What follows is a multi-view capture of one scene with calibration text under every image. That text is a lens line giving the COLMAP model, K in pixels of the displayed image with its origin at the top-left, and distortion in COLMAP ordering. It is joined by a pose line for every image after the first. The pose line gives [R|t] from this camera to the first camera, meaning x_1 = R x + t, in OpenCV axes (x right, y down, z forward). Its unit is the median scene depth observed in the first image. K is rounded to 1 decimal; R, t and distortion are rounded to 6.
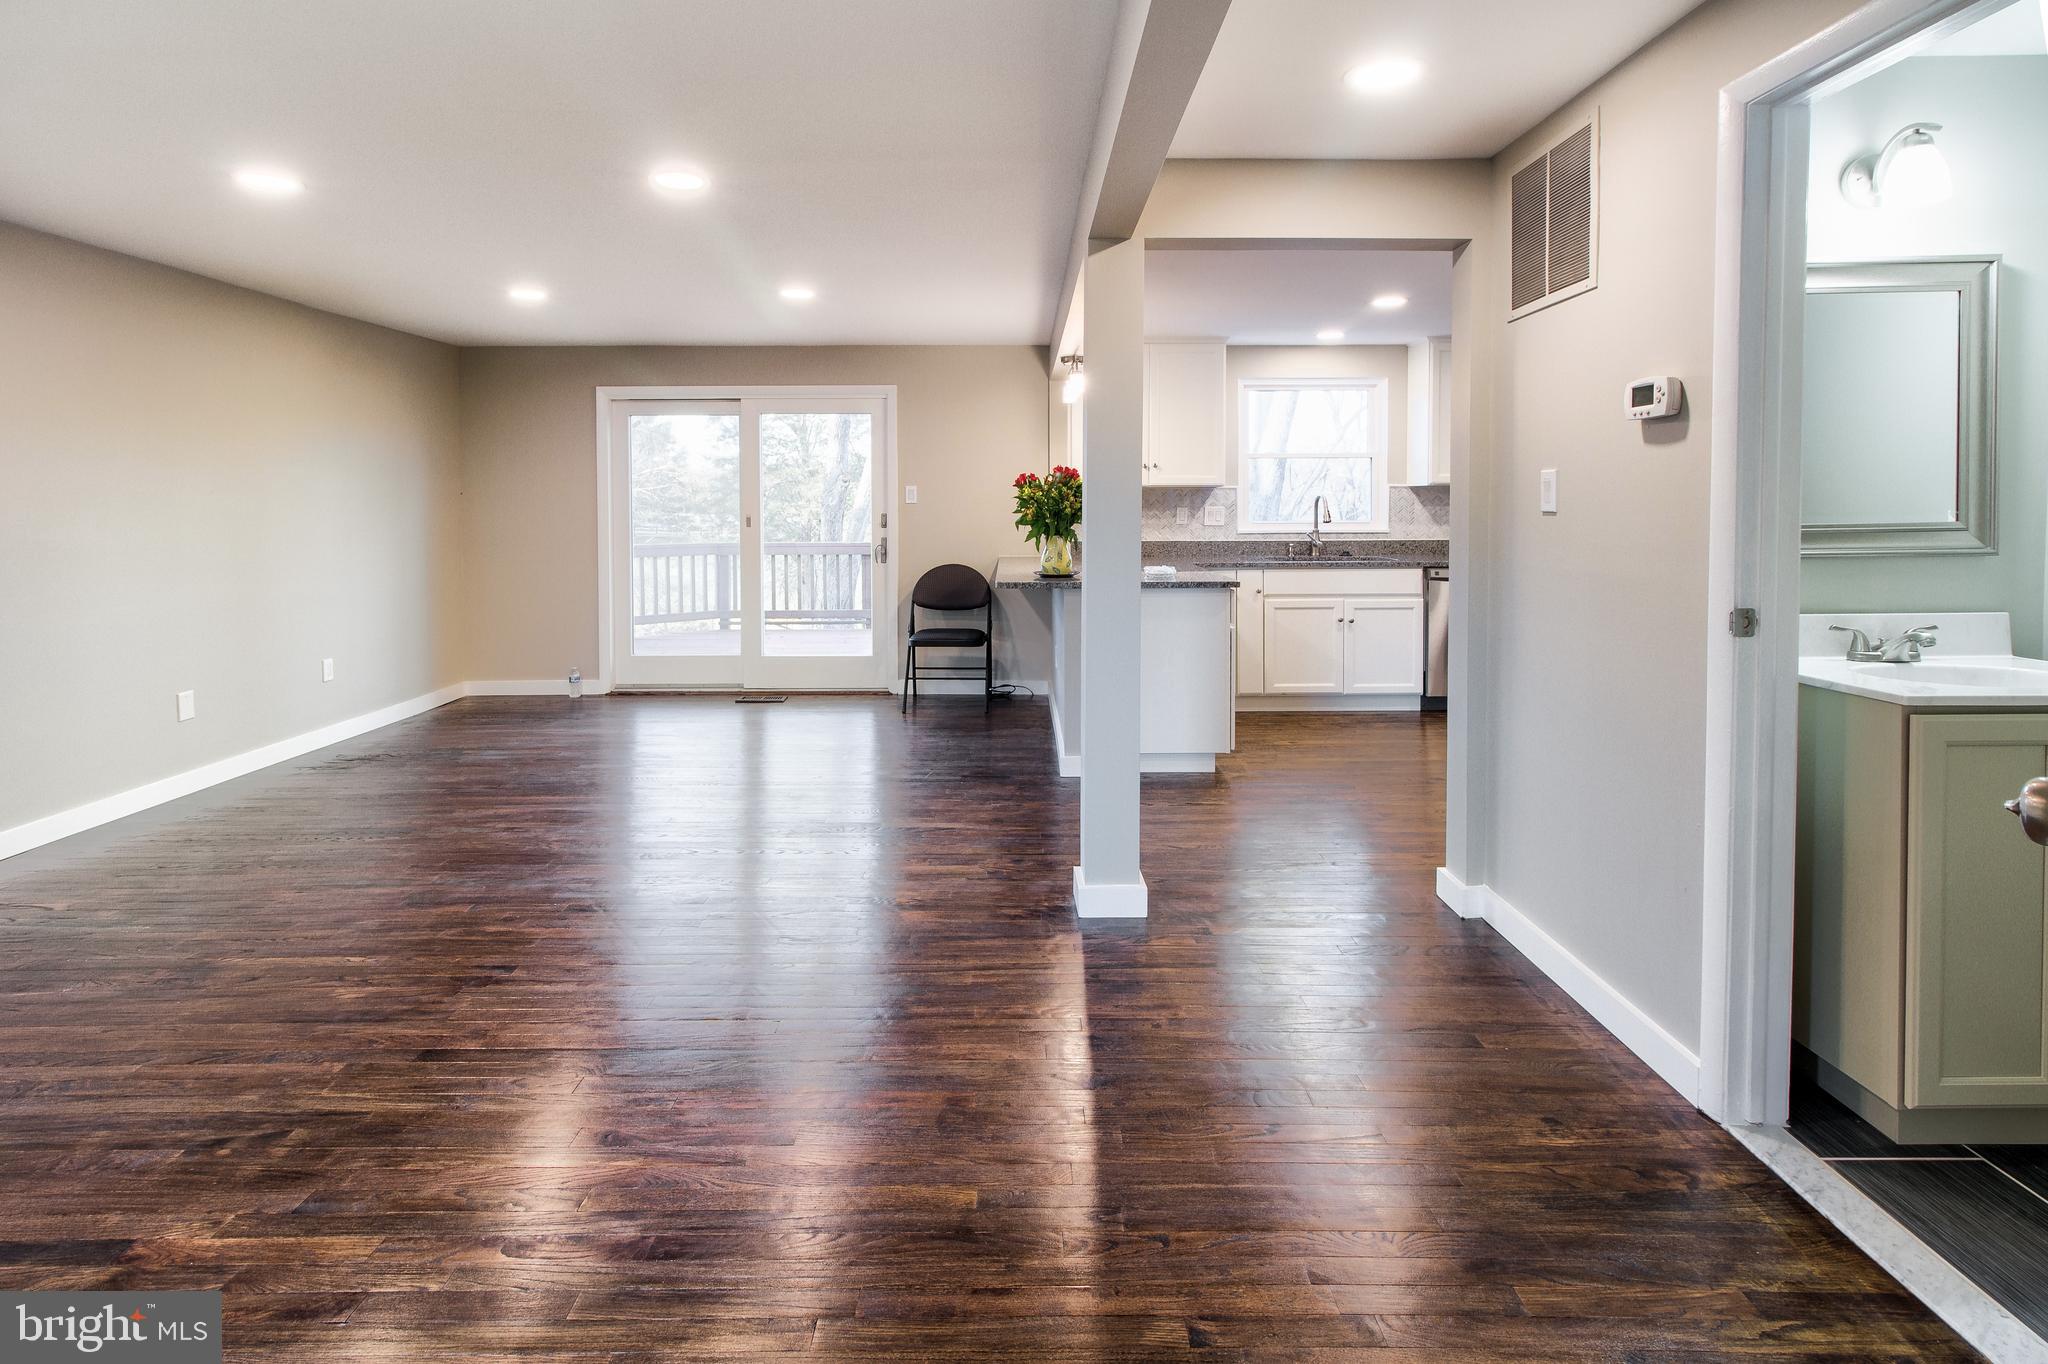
lens RADIAL K [[967.6, 0, 966.3], [0, 967.6, 522.0], [0, 0, 1]] dist [0.031150, -0.000025]
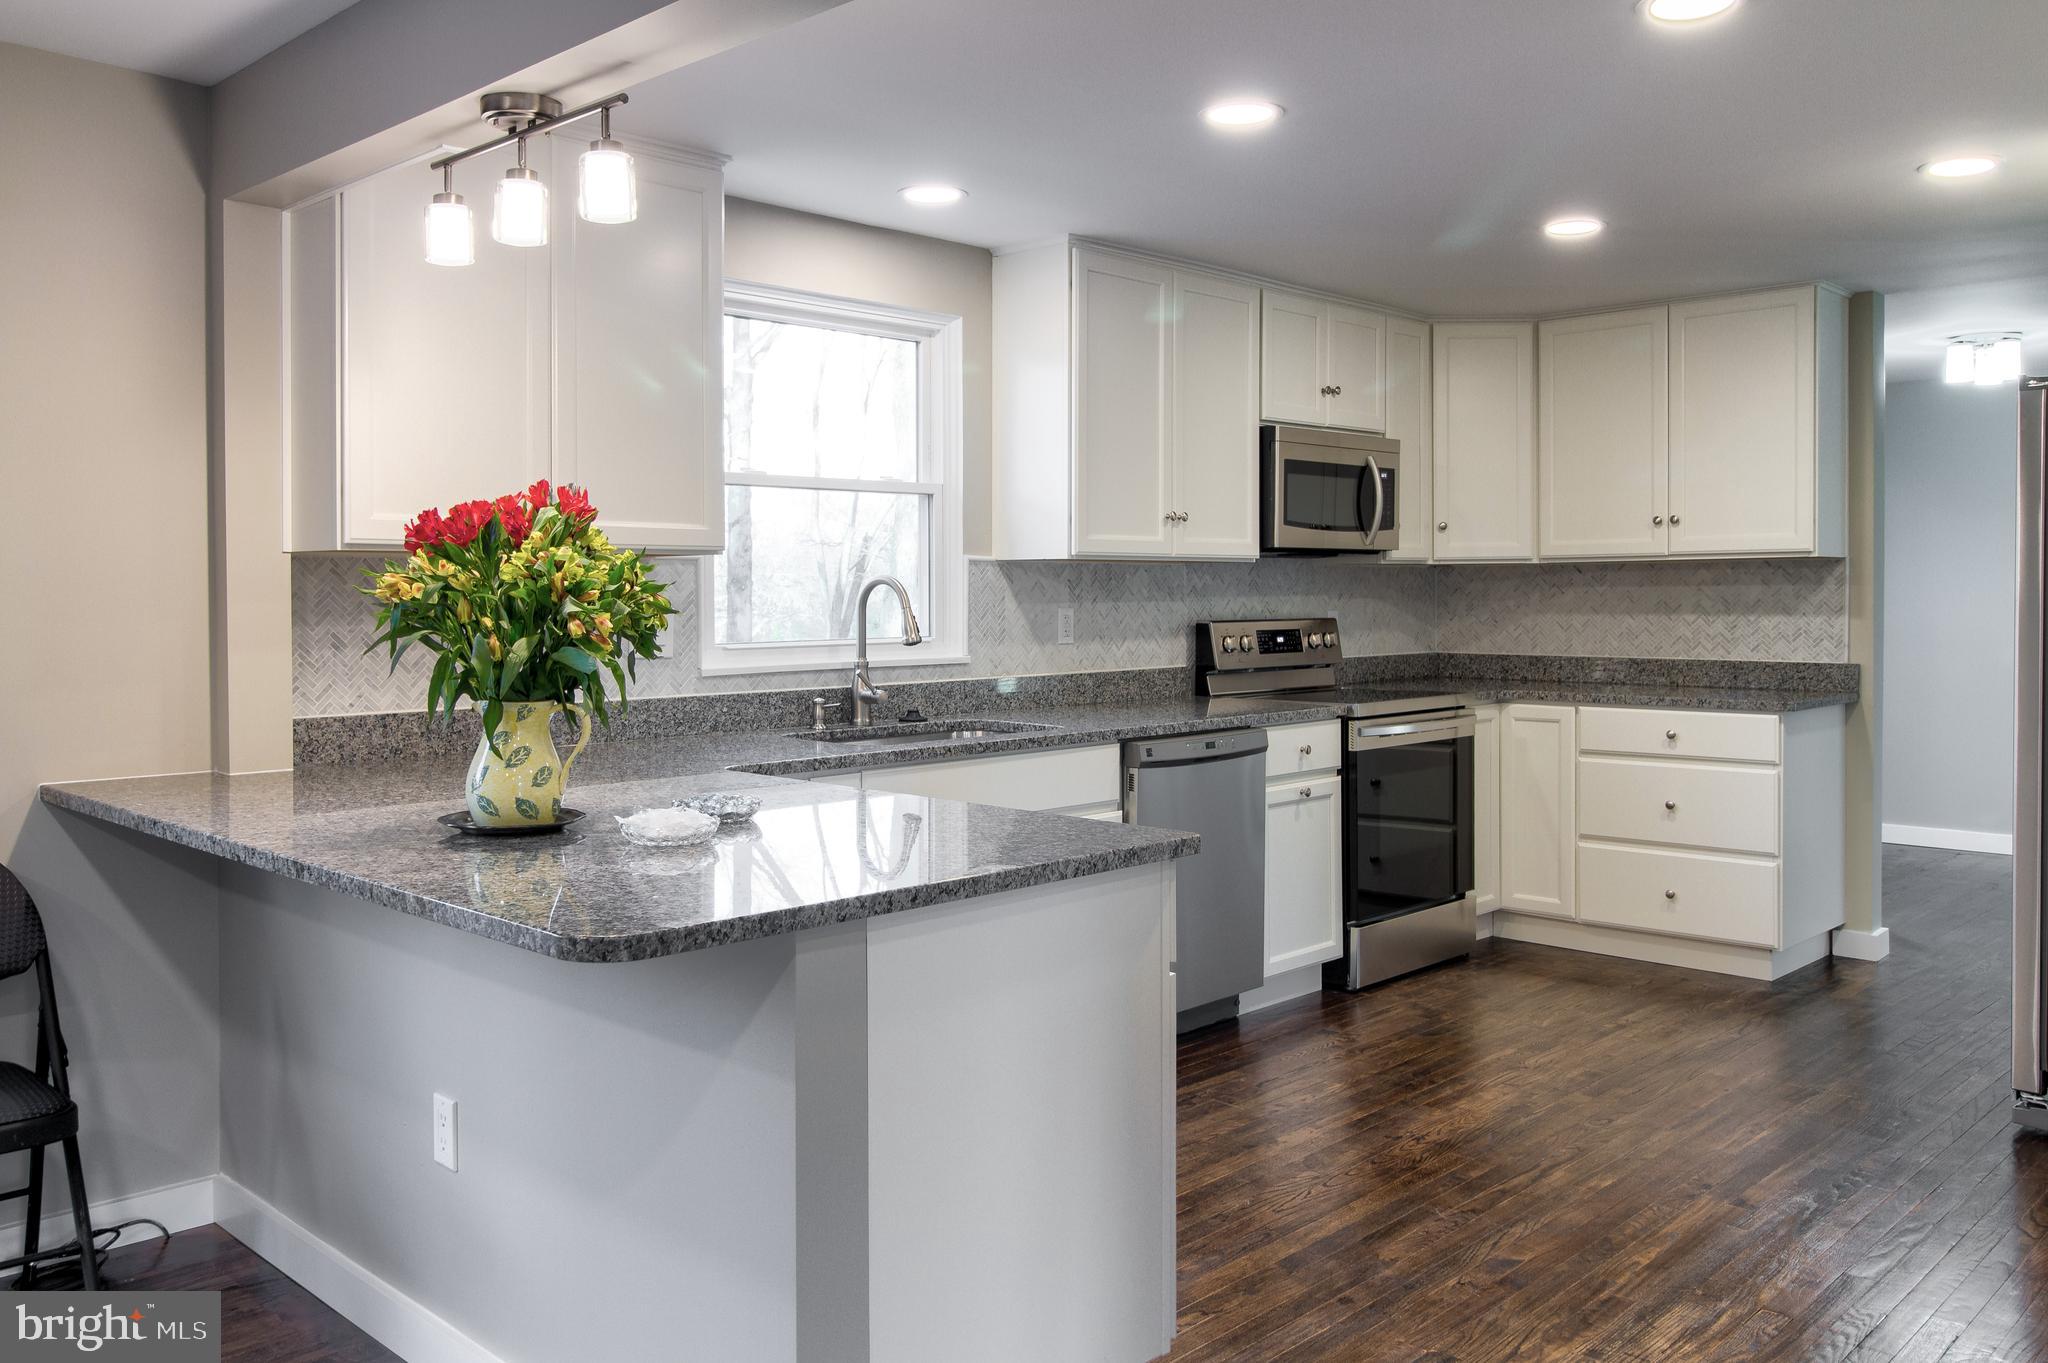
lens RADIAL K [[1678.5, 0, 957.9], [0, 1678.5, 609.2], [0, 0, 1]] dist [0.004944, -0.001258]
pose [[0.685598, -0.006472, 0.727951, -0.136700], [0.014429, 0.999885, -0.004700, -0.010764], [-0.727837, 0.013726, 0.685613, 0.474472]]
